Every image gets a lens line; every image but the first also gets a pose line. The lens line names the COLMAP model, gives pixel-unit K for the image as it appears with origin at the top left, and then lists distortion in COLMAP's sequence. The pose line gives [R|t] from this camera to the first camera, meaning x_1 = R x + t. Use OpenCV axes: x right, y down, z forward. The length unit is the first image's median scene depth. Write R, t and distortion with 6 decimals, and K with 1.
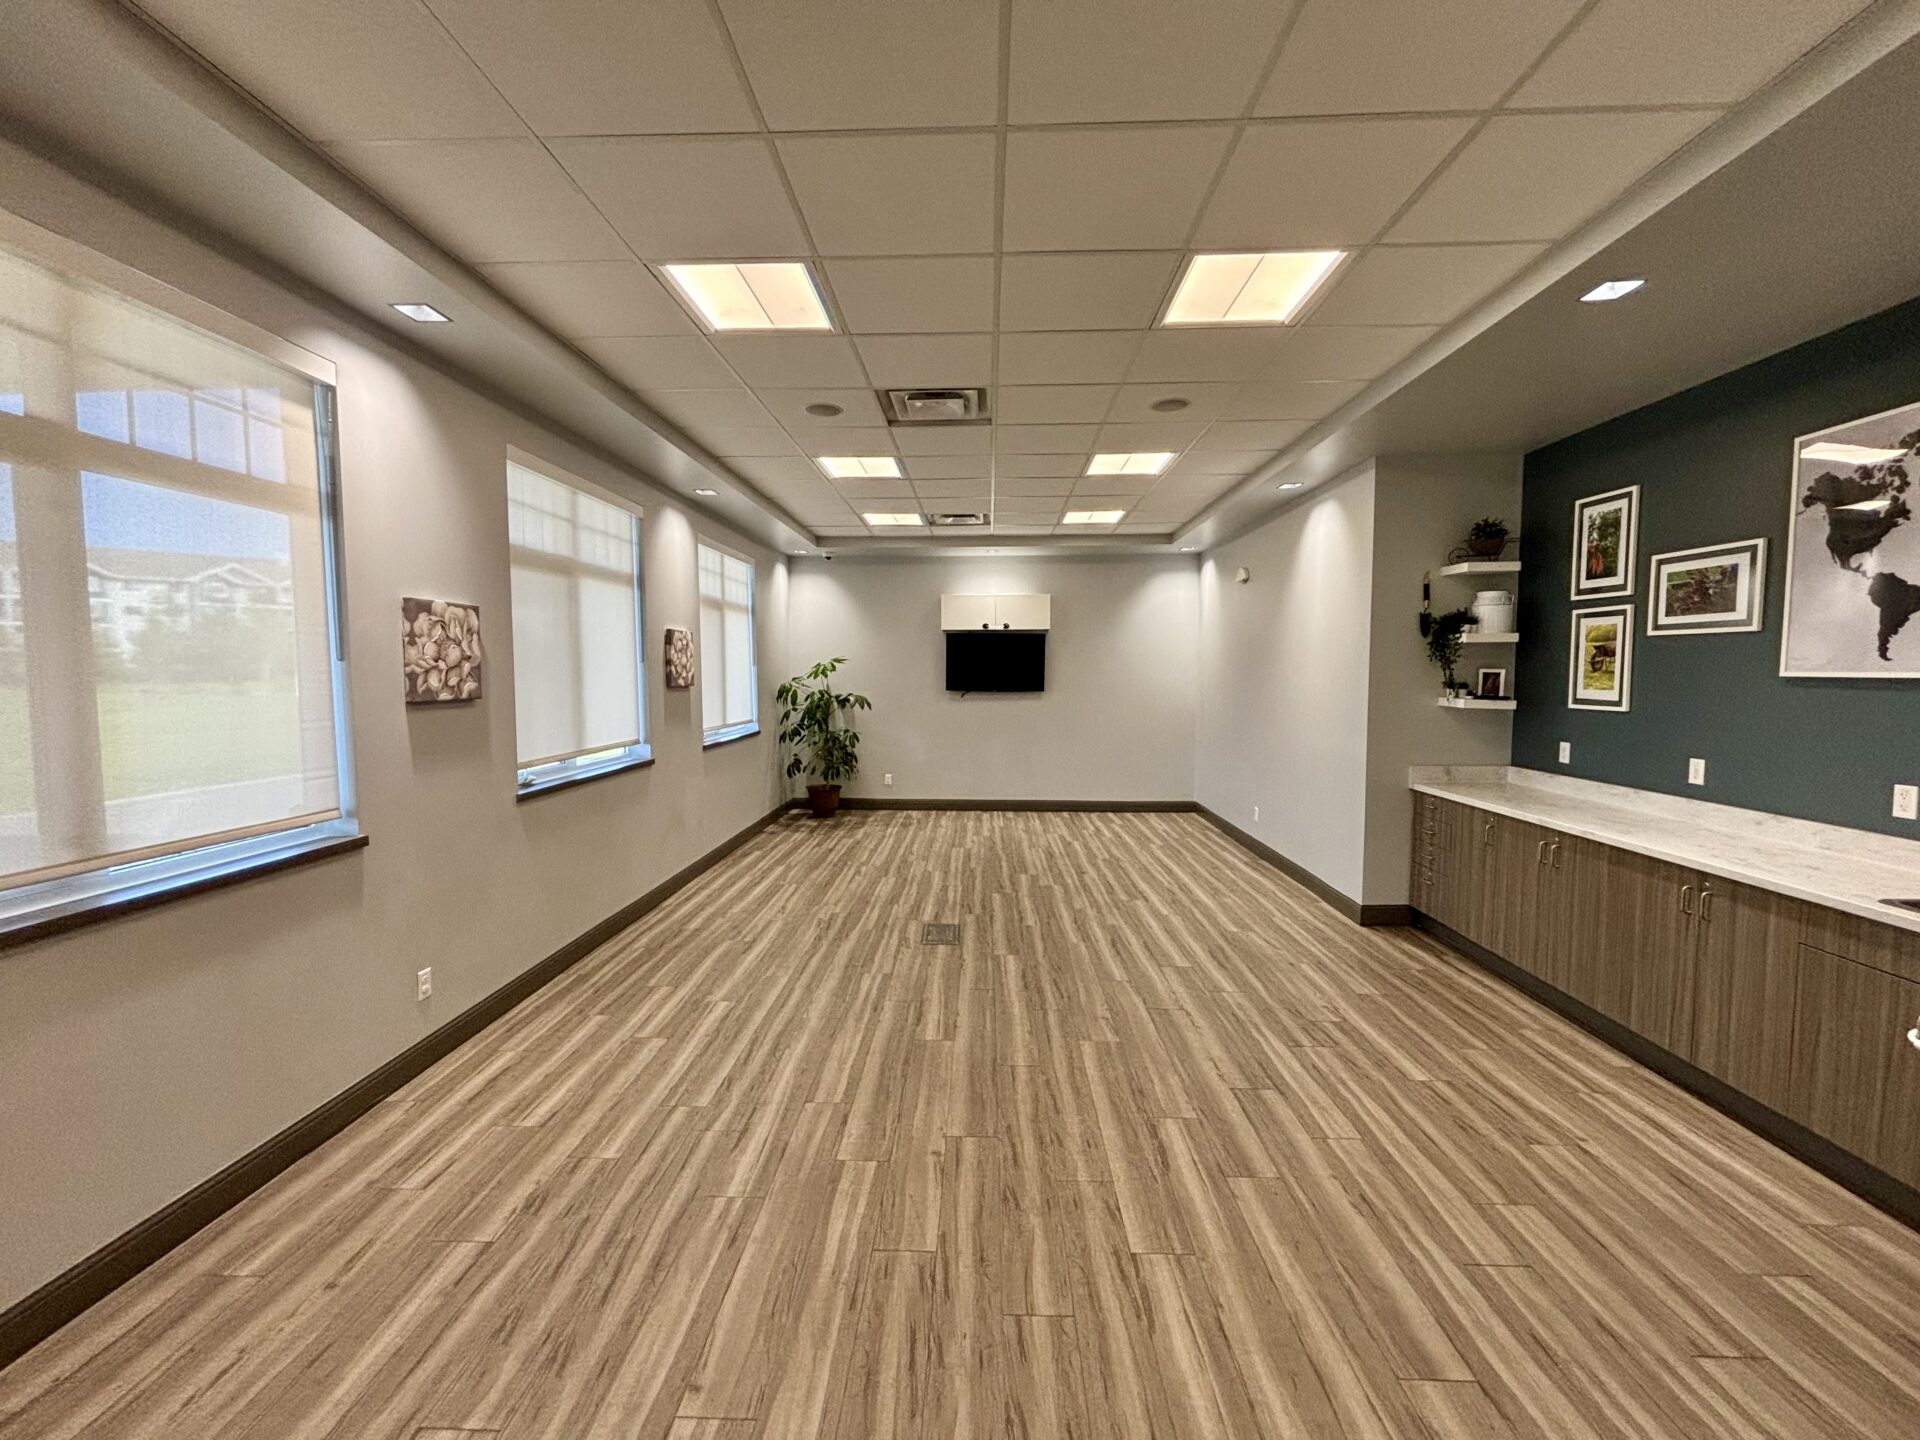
lens RADIAL K [[776.9, 0, 955.6], [0, 776.9, 722.6], [0, 0, 1]] dist [0.010168, -0.001927]
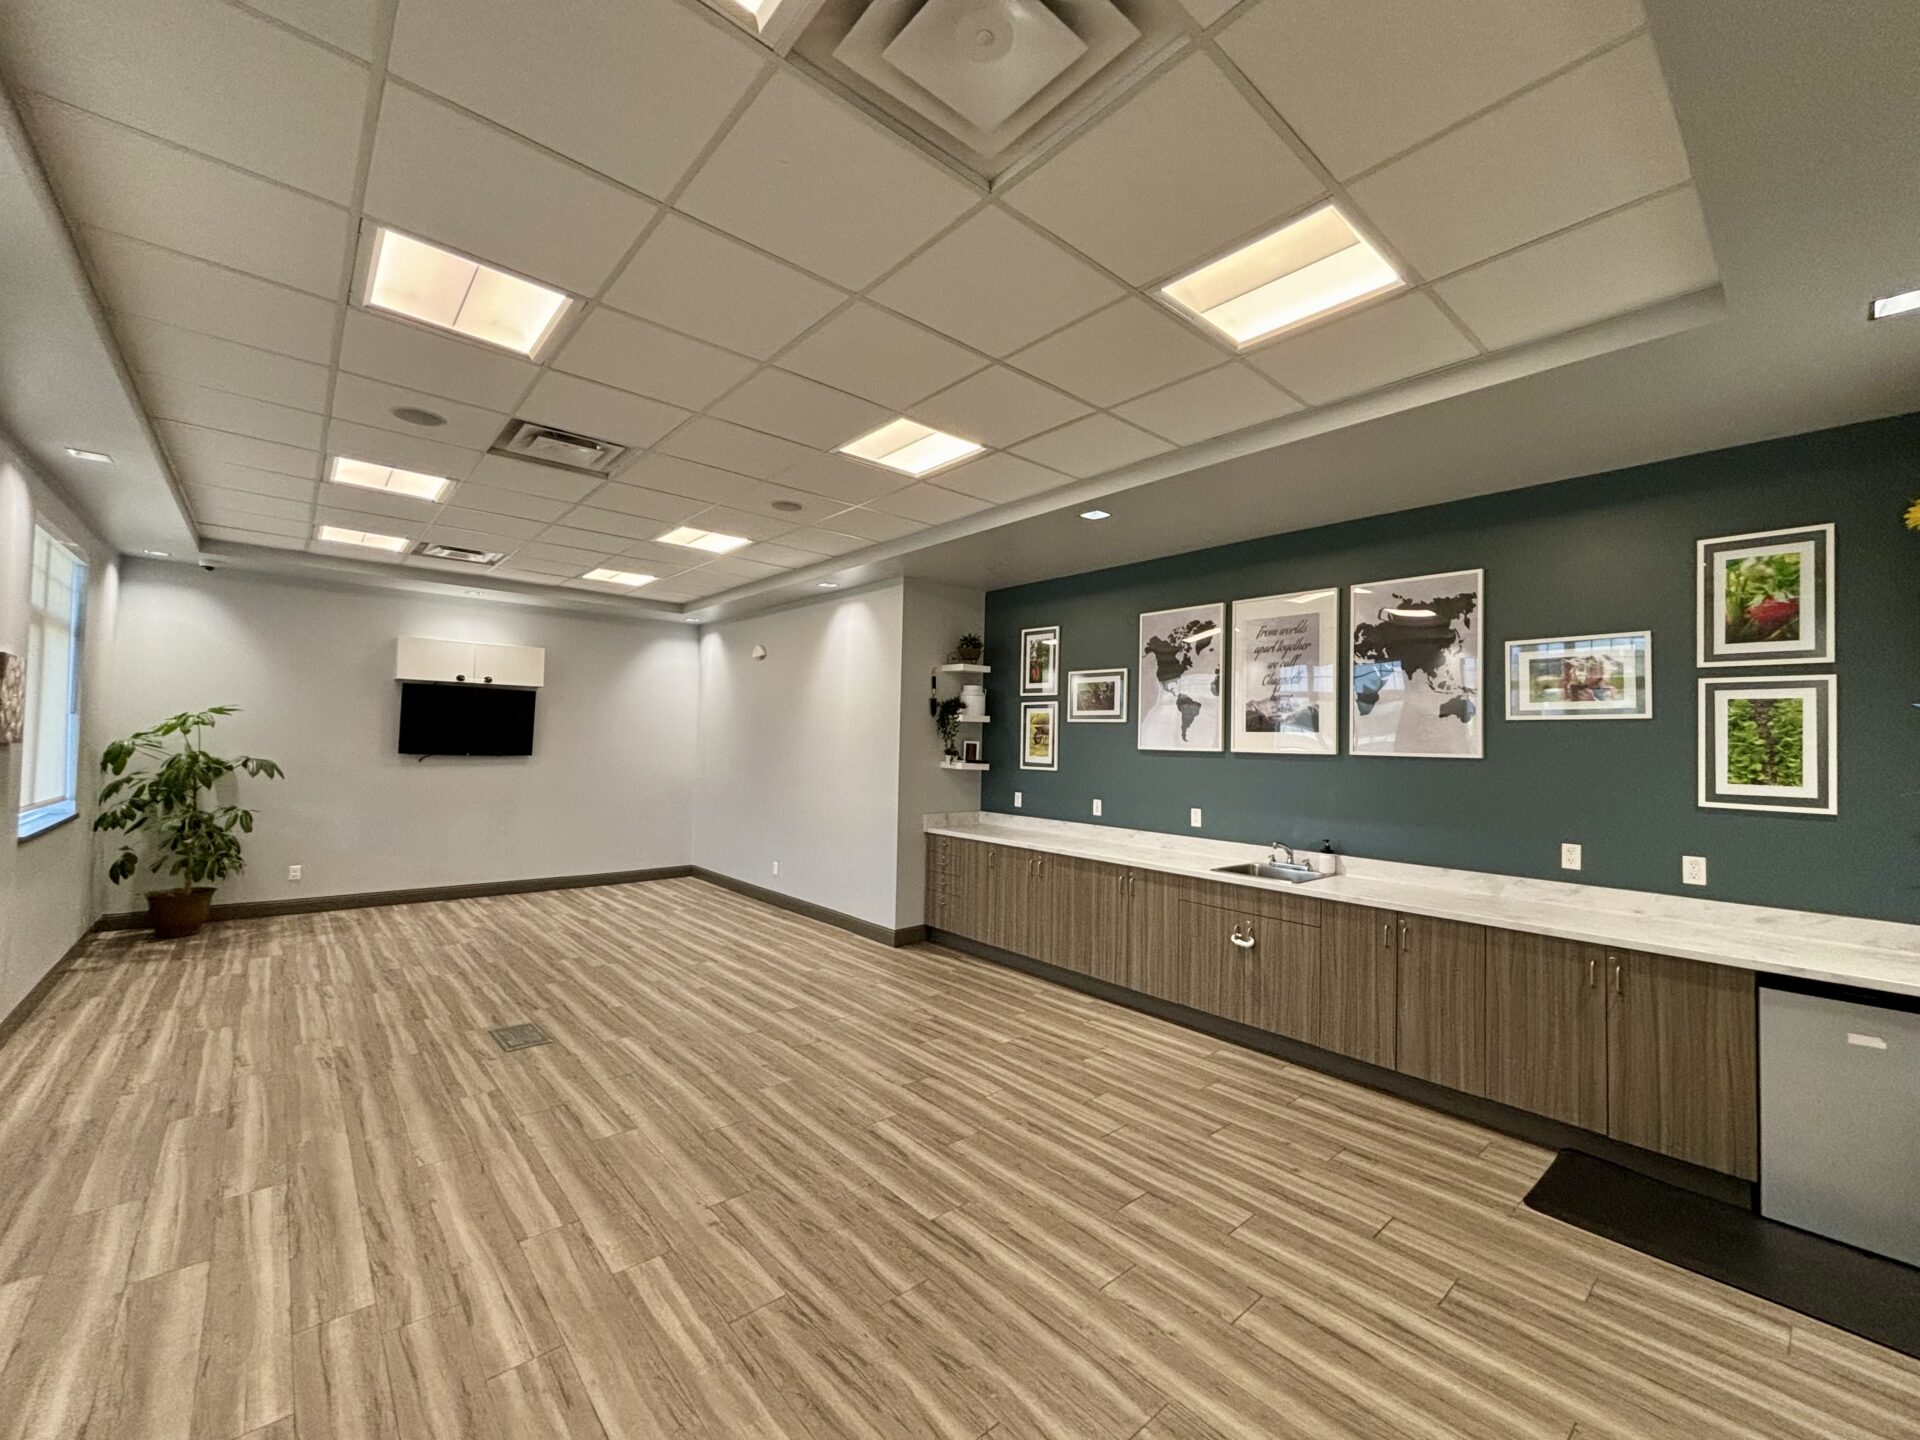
lens RADIAL K [[776.9, 0, 956.9], [0, 776.9, 718.2], [0, 0, 1]] dist [0.010168, -0.001927]
pose [[0.732863, 0.040054, 0.679196, -0.314638], [0.022499, 0.996293, -0.083031, 0.004959], [-0.680004, 0.076132, 0.729245, 0.018975]]
